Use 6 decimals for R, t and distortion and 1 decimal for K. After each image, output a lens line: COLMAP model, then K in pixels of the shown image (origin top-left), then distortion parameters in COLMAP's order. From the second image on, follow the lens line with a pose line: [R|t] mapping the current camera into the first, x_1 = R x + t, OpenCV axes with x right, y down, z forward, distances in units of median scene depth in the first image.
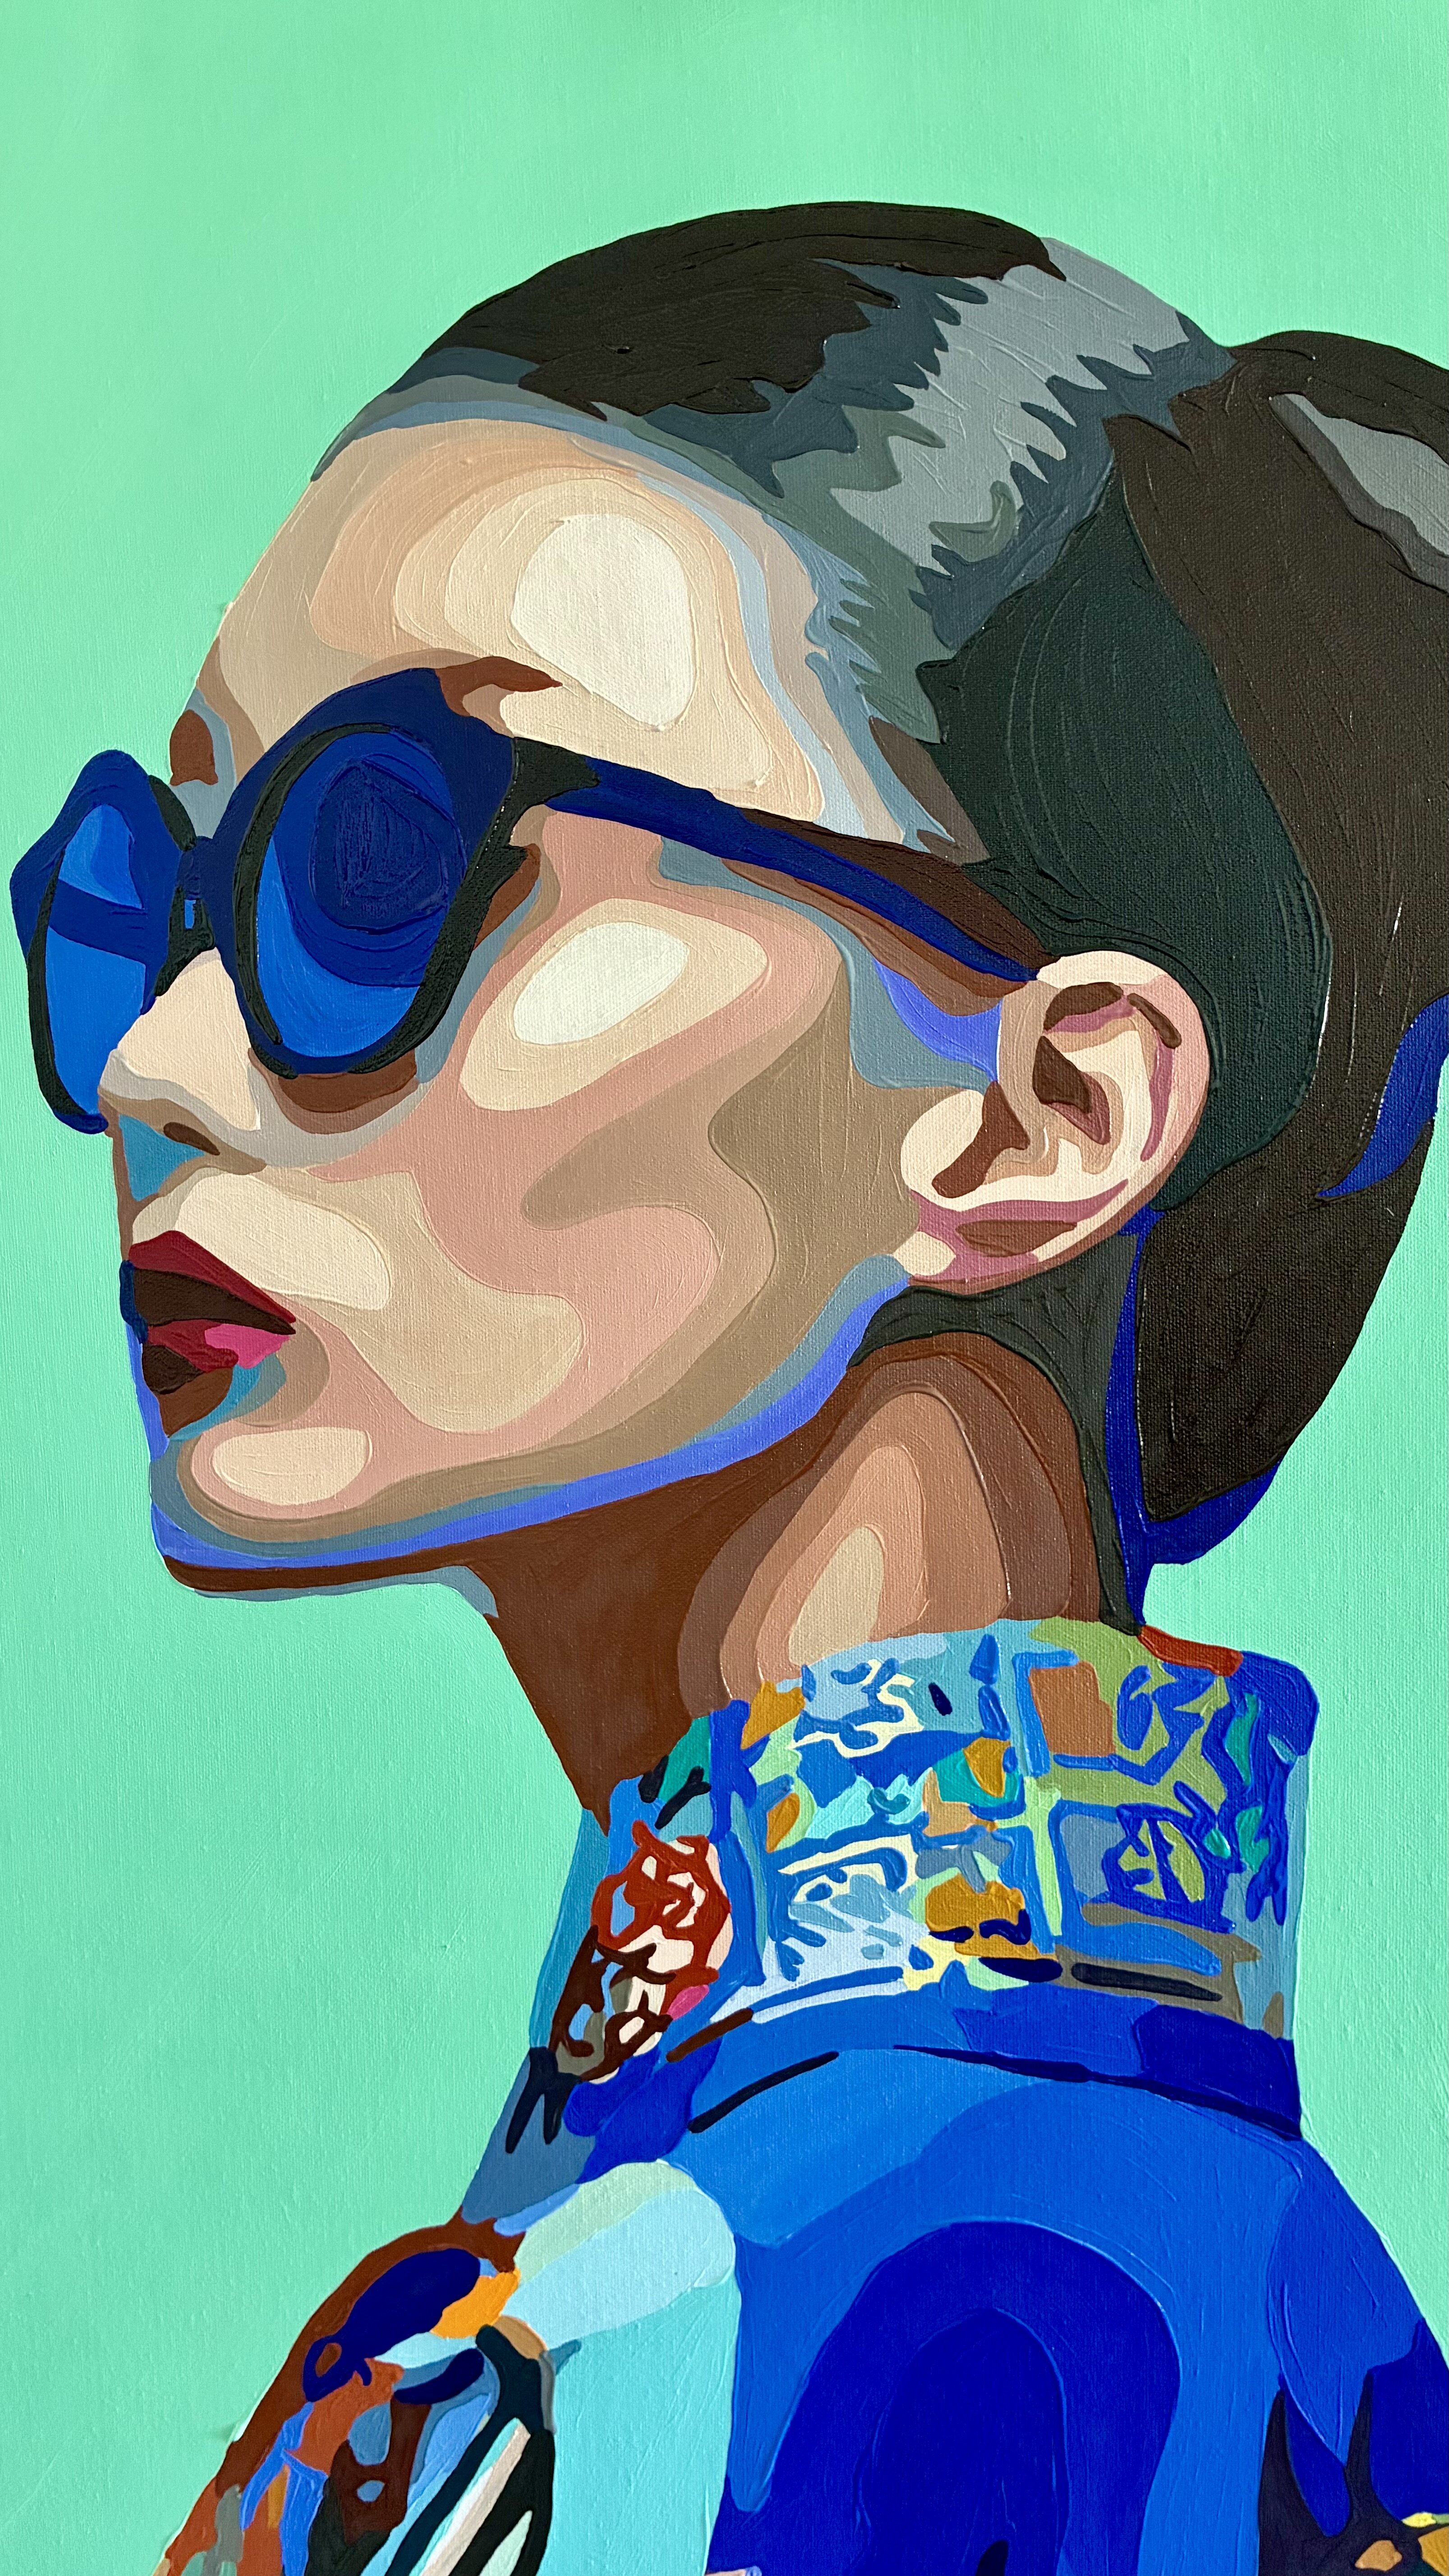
lens RADIAL K [[1951.0, 0, 724.5], [0, 1951.0, 1288.0], [0, 0, 1]] dist [0.025350, -0.039419]
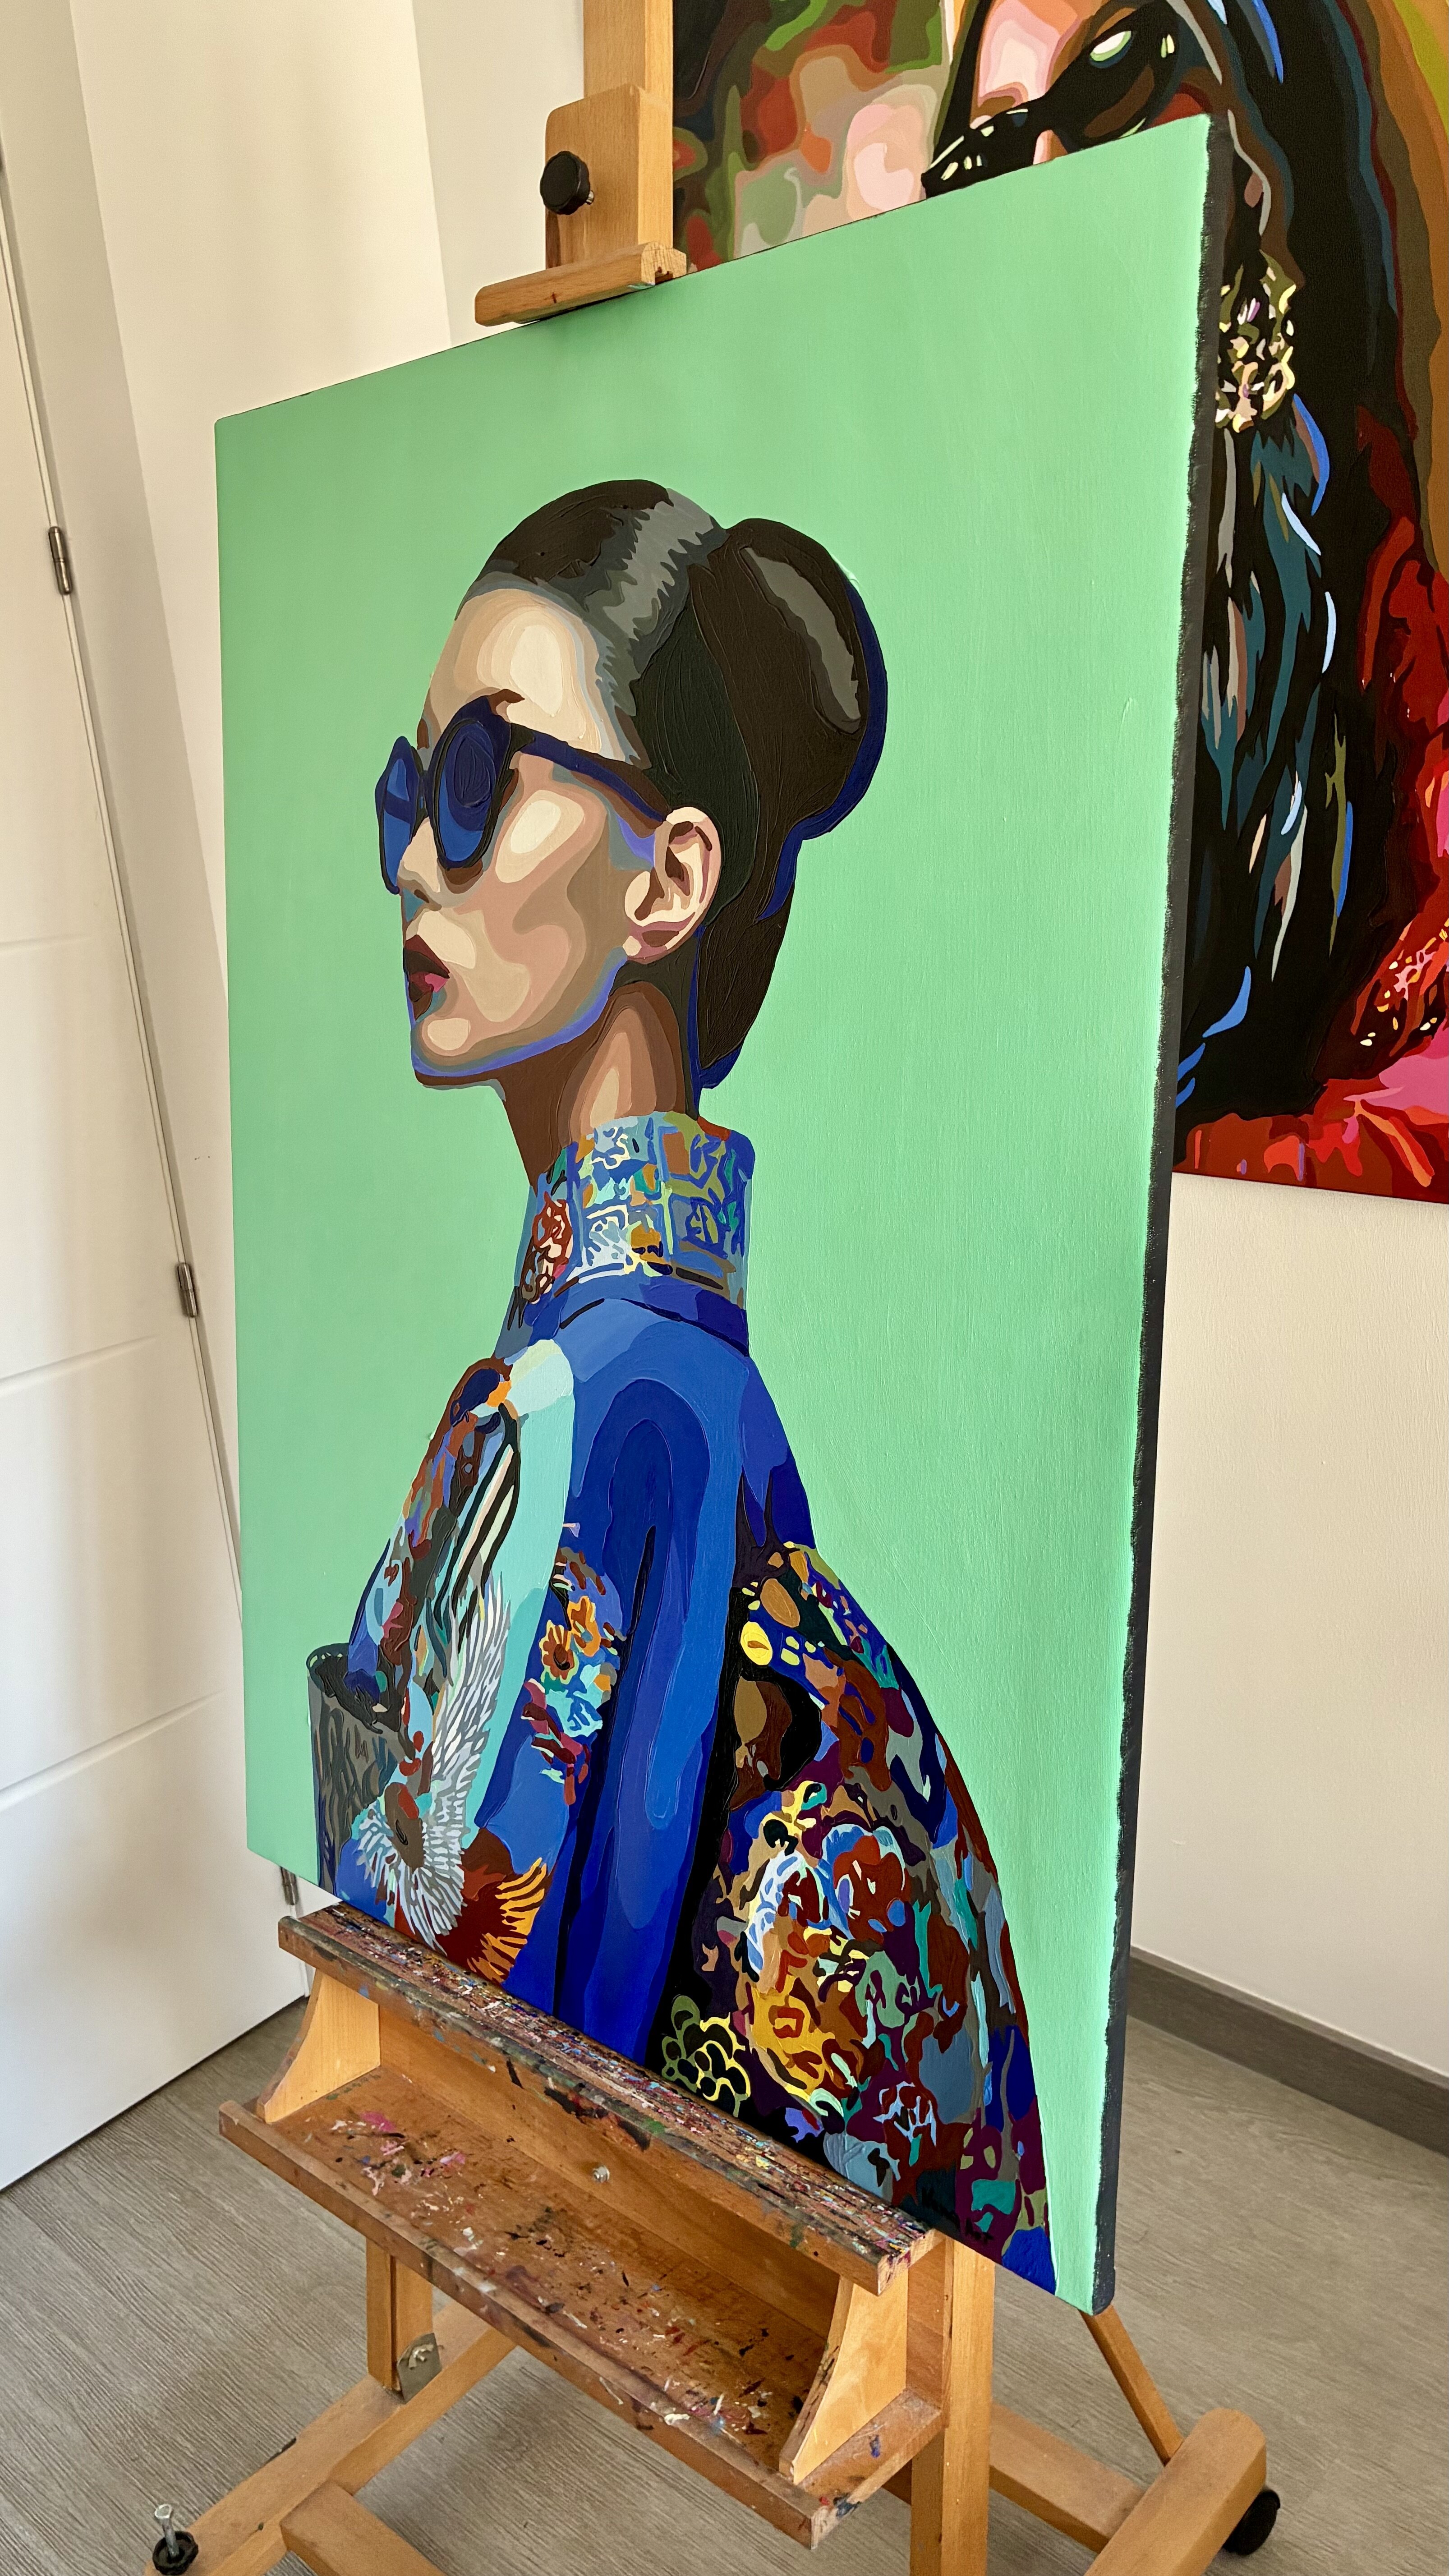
lens RADIAL K [[1951.0, 0, 724.5], [0, 1951.0, 1288.0], [0, 0, 1]] dist [0.025350, -0.039419]
pose [[0.791924, 0.114461, -0.599796, 1.563065], [-0.065919, 0.992559, 0.102380, 0.136124], [0.607052, -0.041539, 0.793576, -0.739071]]
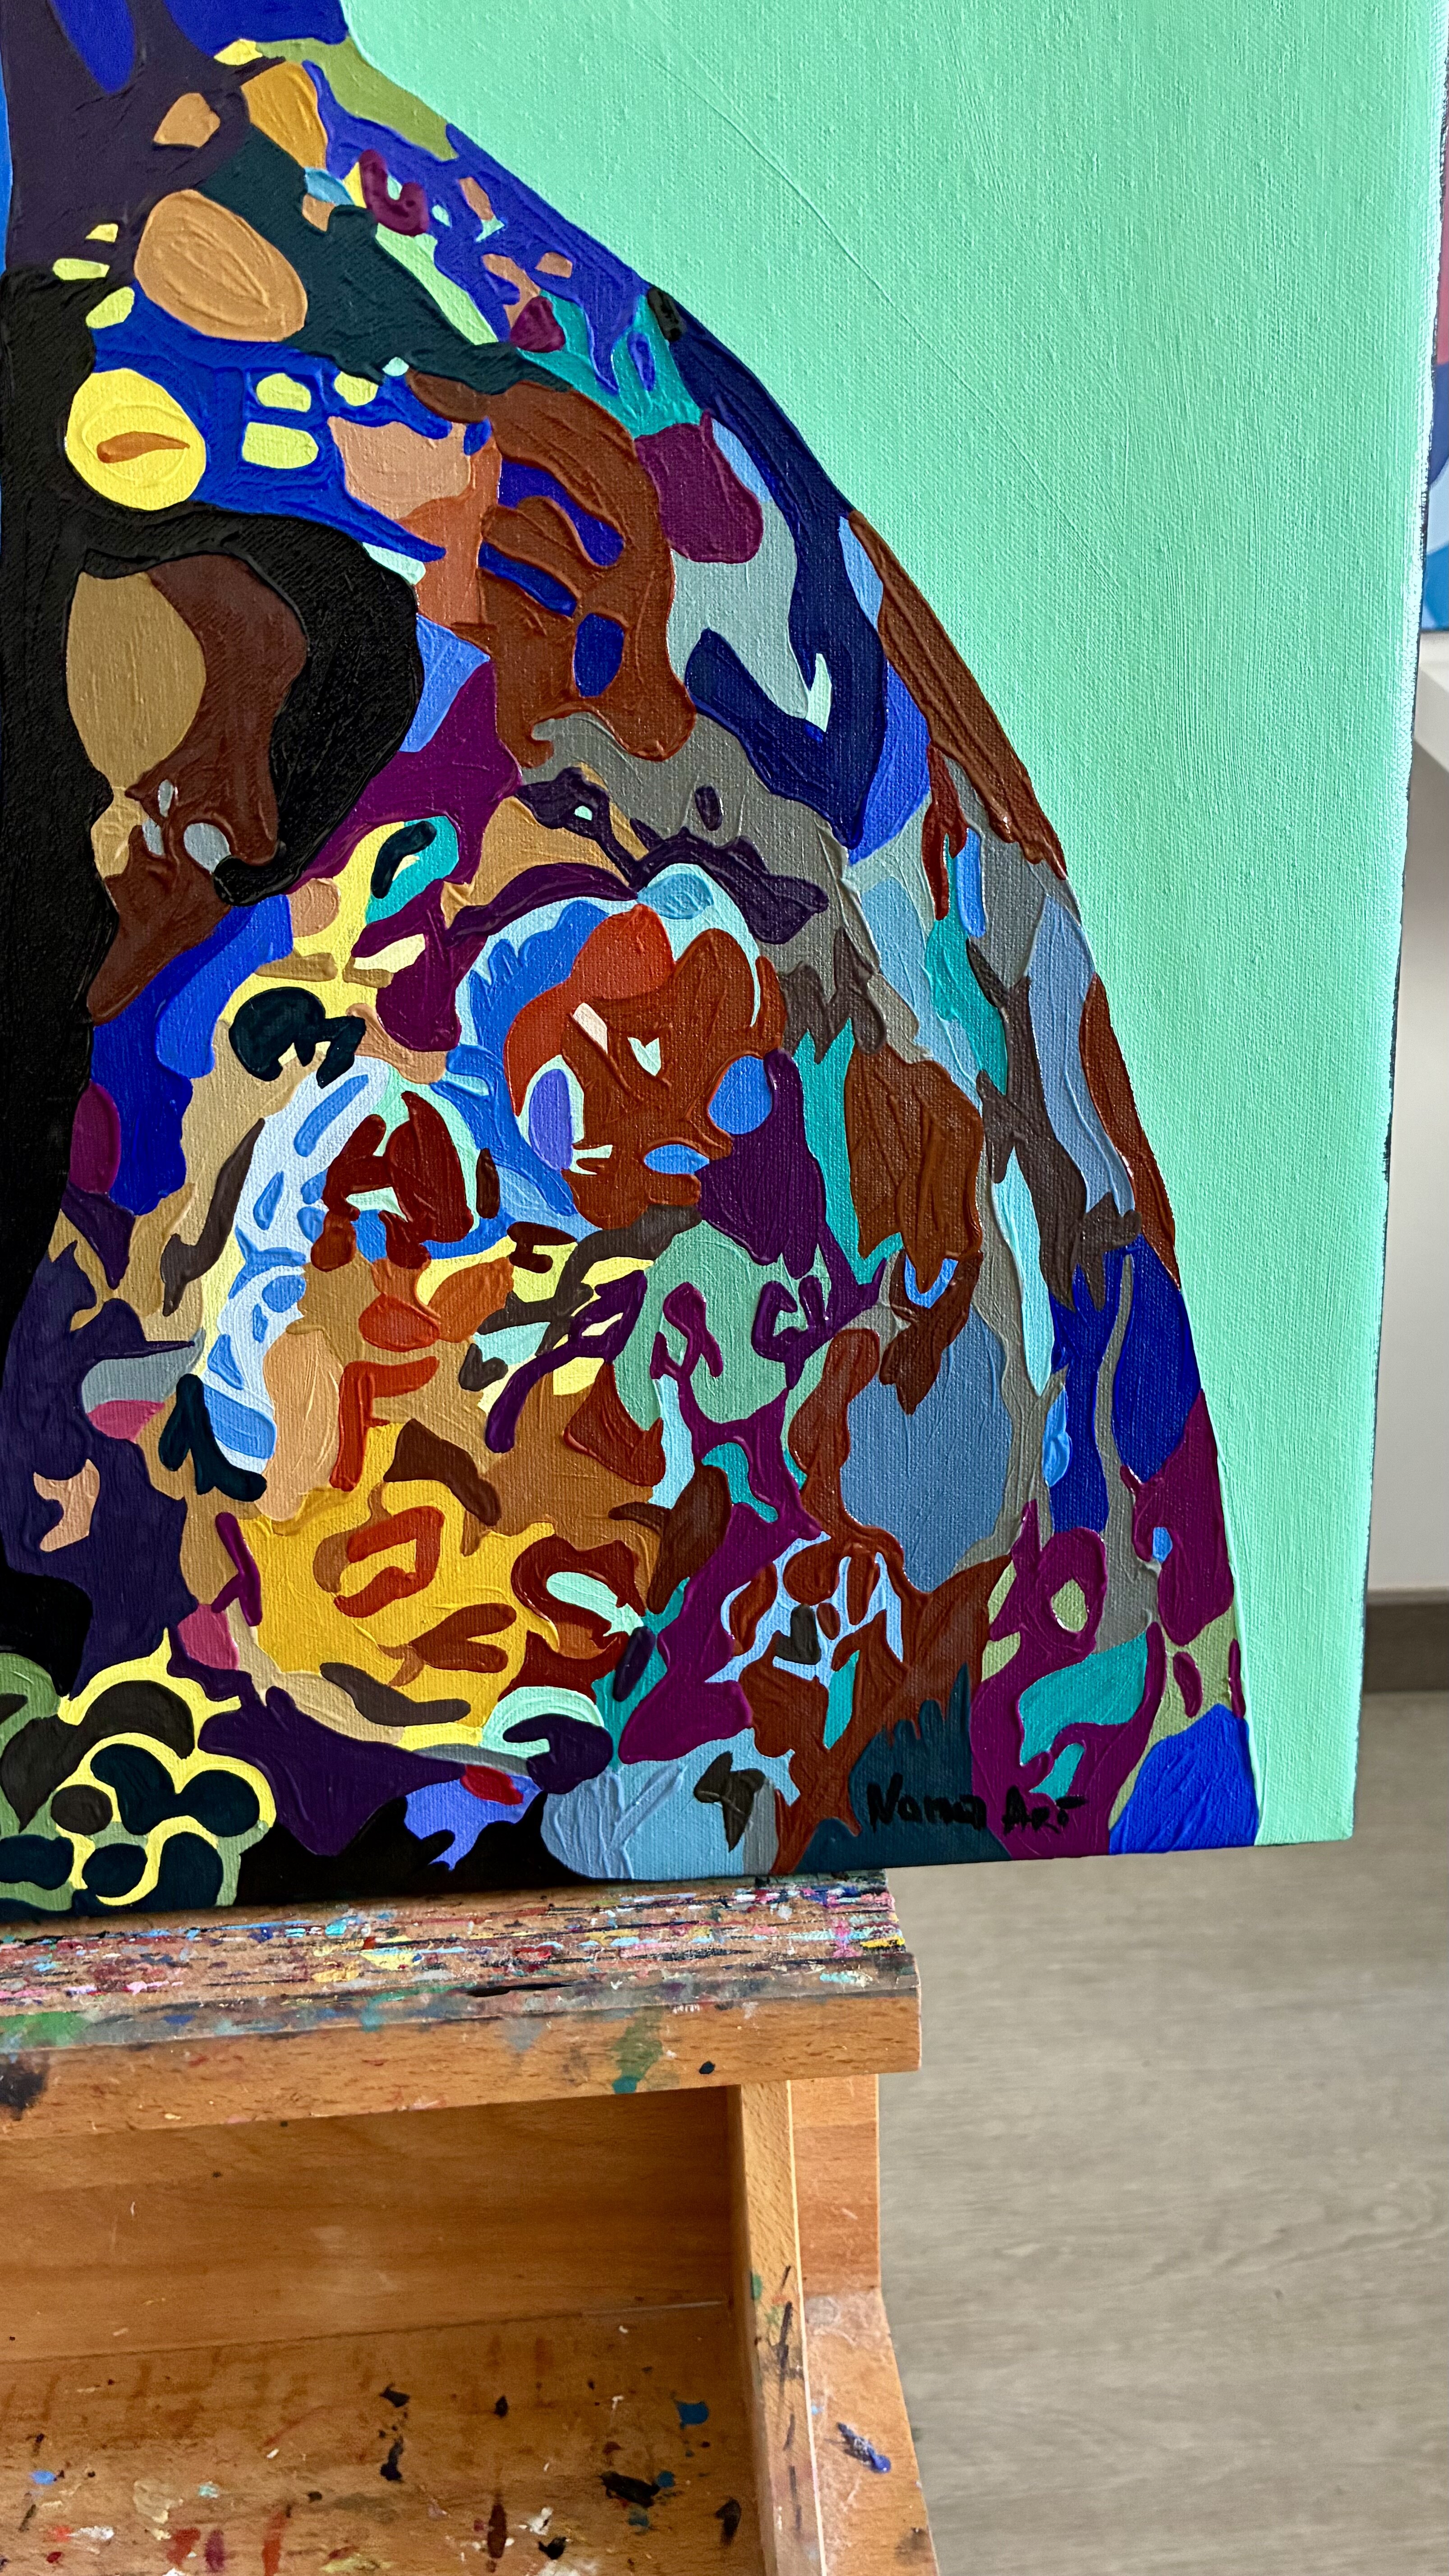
lens RADIAL K [[1996.7, 0, 732.5], [0, 1996.7, 1256.0], [0, 0, 1]] dist [0.038118, -0.086512]
pose [[0.986269, -0.058893, 0.154291, 0.395805], [0.035328, 0.987865, 0.151242, 0.950066], [-0.161326, -0.143715, 0.976381, 0.236076]]
